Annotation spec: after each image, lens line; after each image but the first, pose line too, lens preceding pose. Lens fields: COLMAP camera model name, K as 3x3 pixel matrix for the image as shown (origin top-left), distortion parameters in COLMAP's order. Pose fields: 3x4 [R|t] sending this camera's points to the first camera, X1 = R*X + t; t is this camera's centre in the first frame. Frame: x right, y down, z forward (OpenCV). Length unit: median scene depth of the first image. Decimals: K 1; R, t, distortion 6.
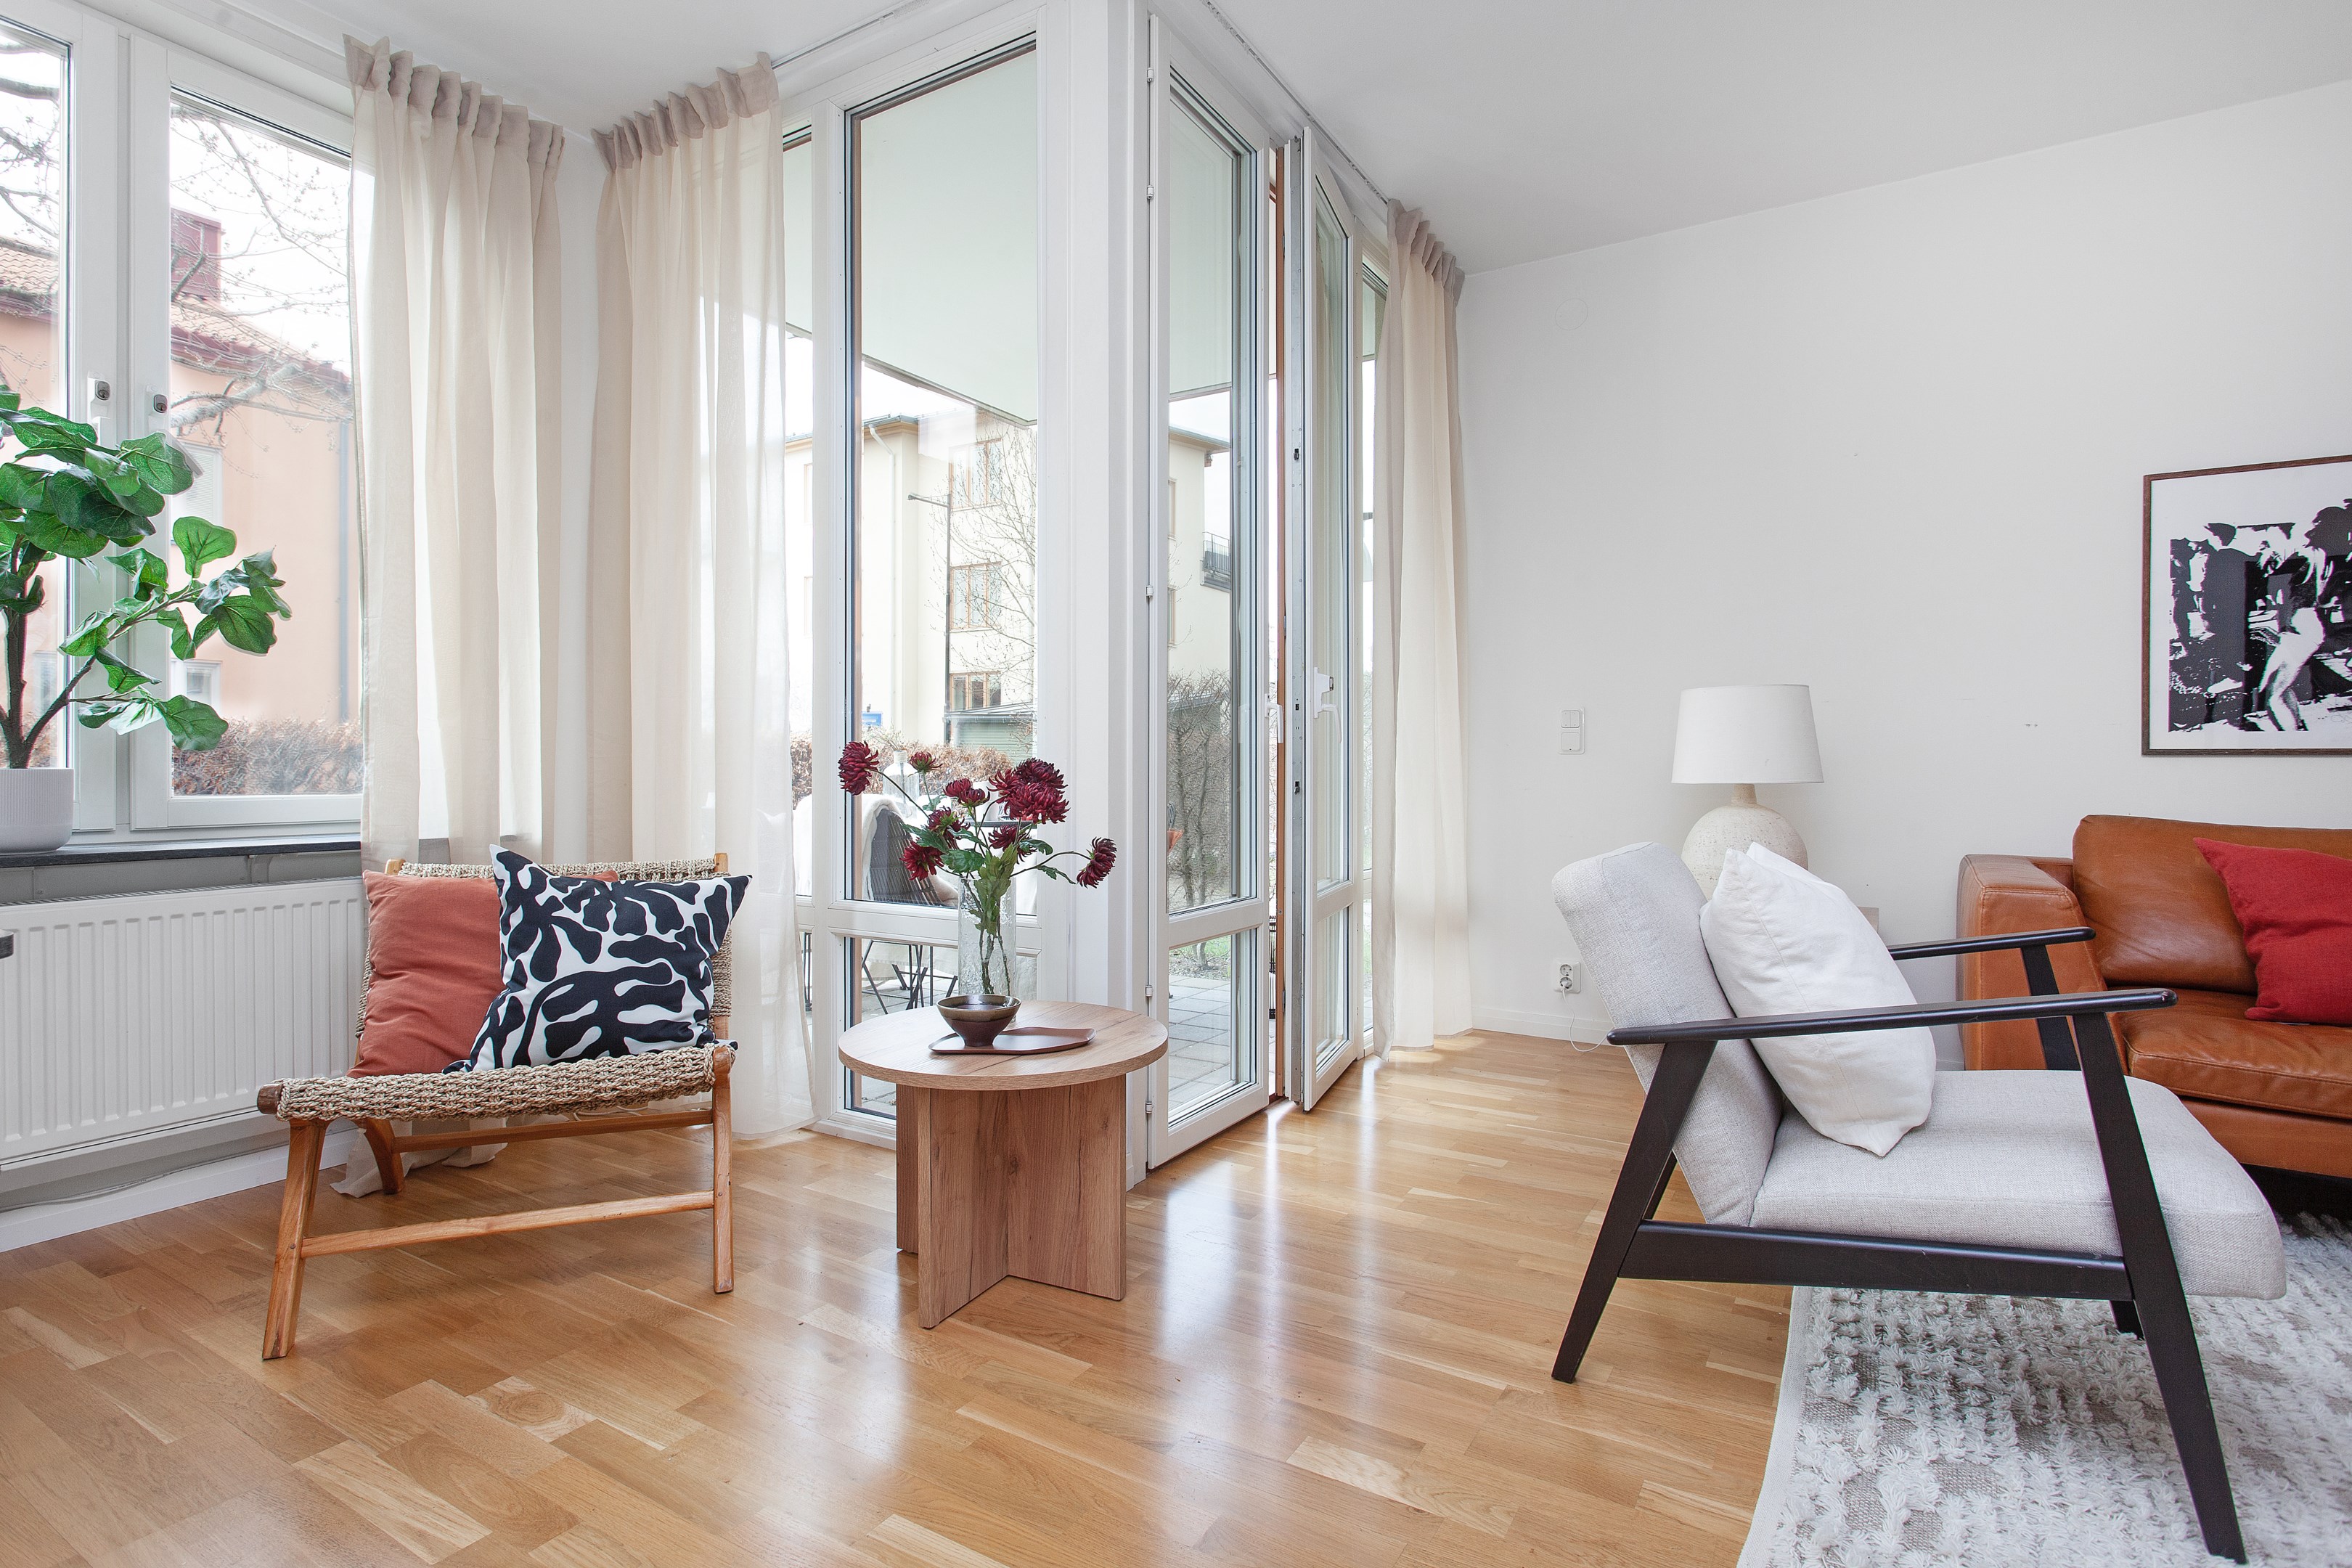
lens RADIAL K [[1145.3, 0, 1113.3], [0, 1145.3, 769.4], [0, 0, 1]] dist [-0.007737, 0.002254]
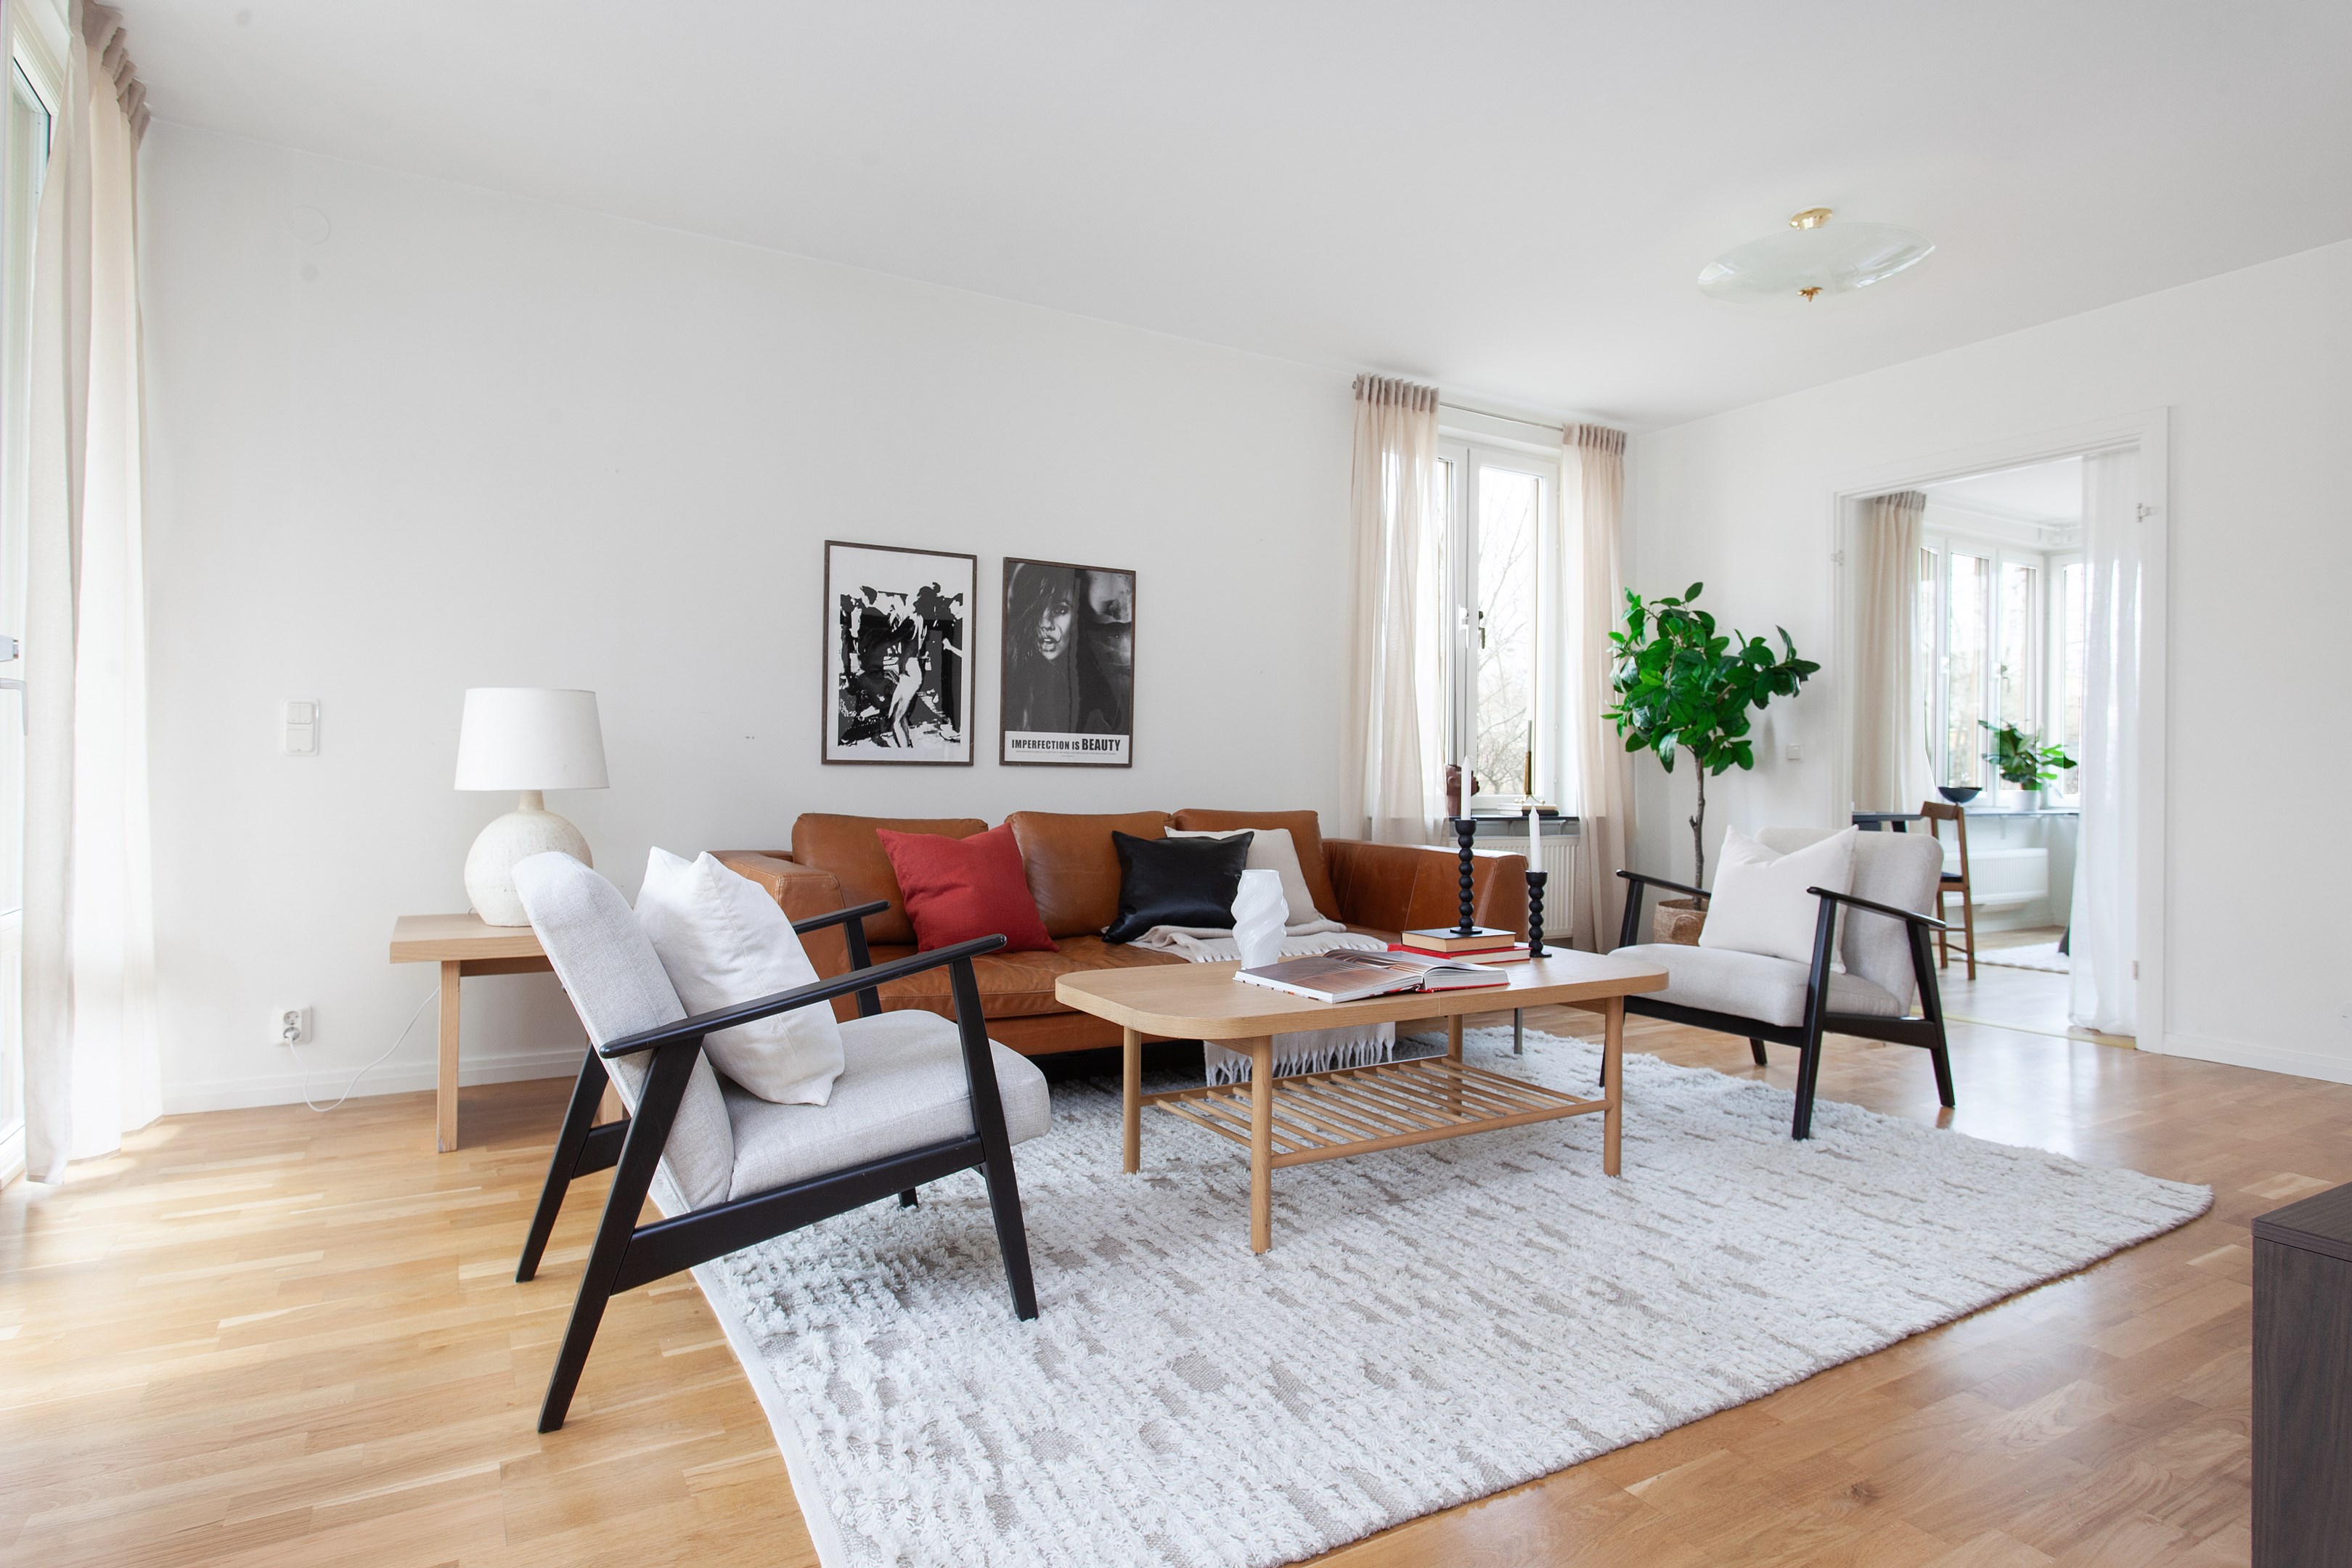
lens RADIAL K [[1287.8, 0, 1114.8], [0, 1287.8, 768.0], [0, 0, 1]] dist [-0.004425, -0.000943]
pose [[0.470464, 0.006365, 0.882396, -0.234086], [-0.003676, 0.999979, -0.005254, -0.002657], [-0.882411, -0.000772, 0.470478, 0.070769]]
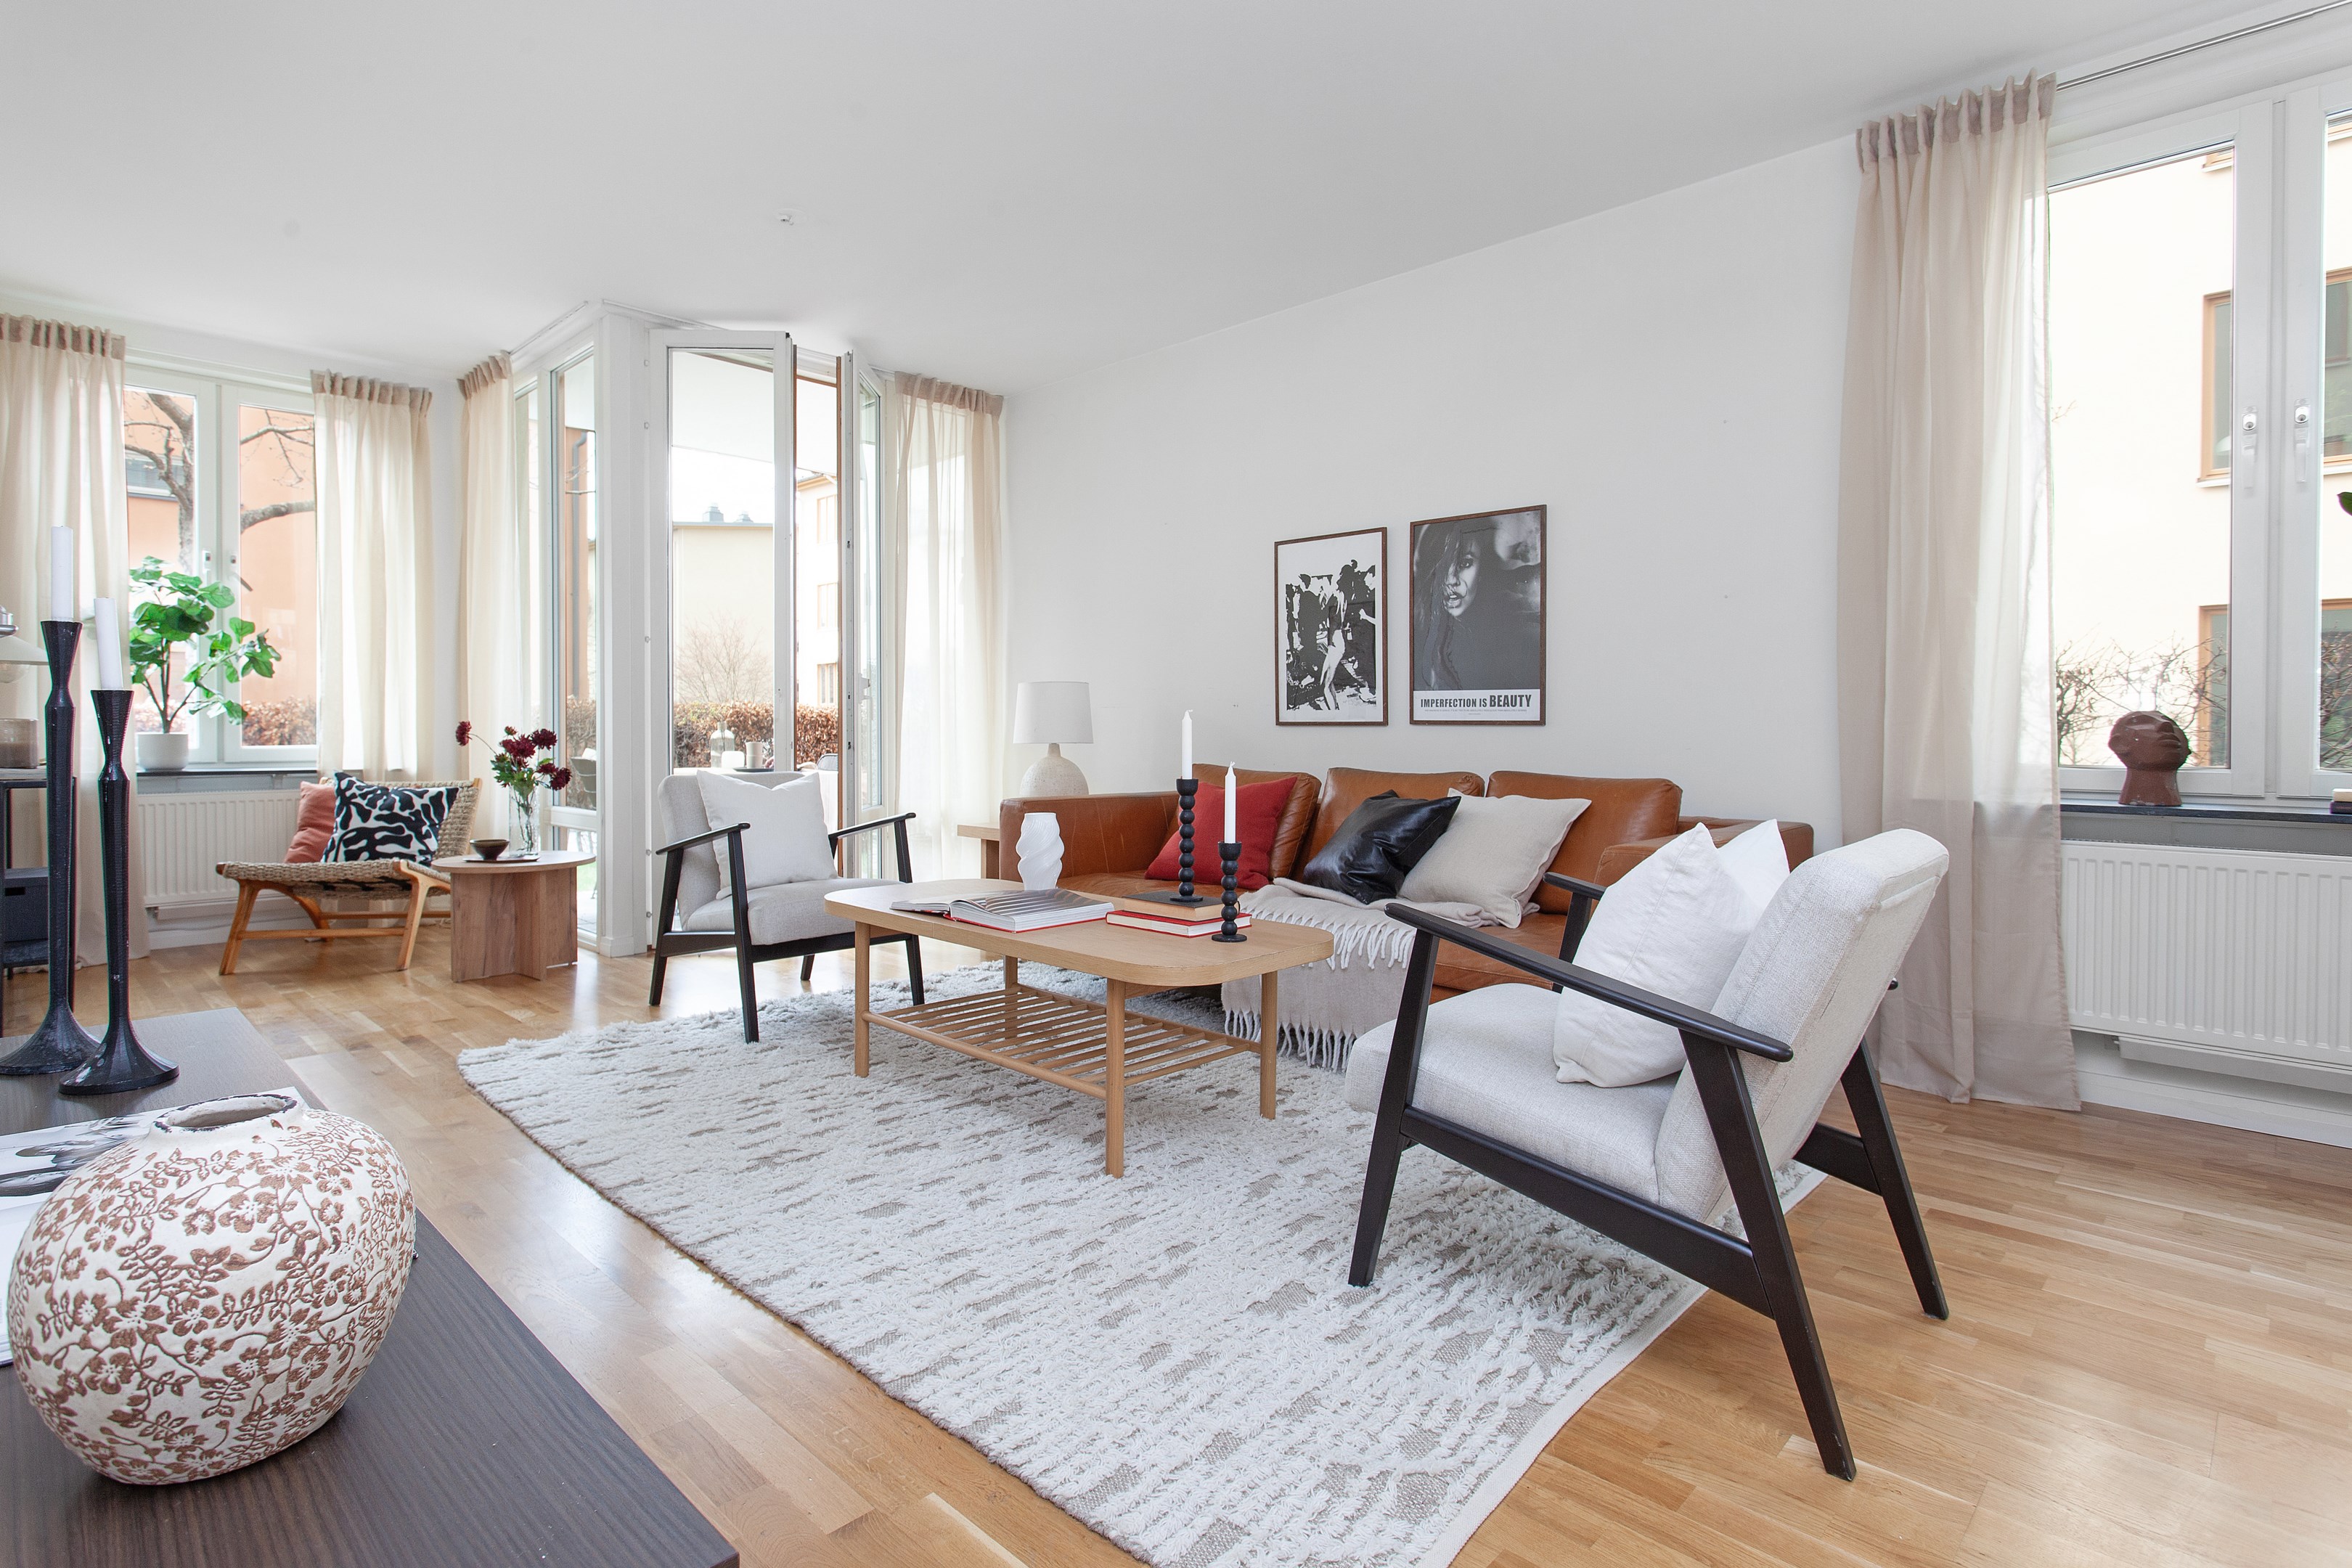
lens RADIAL K [[1174.3, 0, 1036.1], [0, 1174.3, 747.3], [0, 0, 1]] dist [-0.002234, 0.000310]
pose [[0.964388, 0.003681, -0.264467, 1.259486], [-0.000599, 0.999931, 0.011735, -0.001689], [0.264492, -0.011159, 0.964323, -0.752419]]
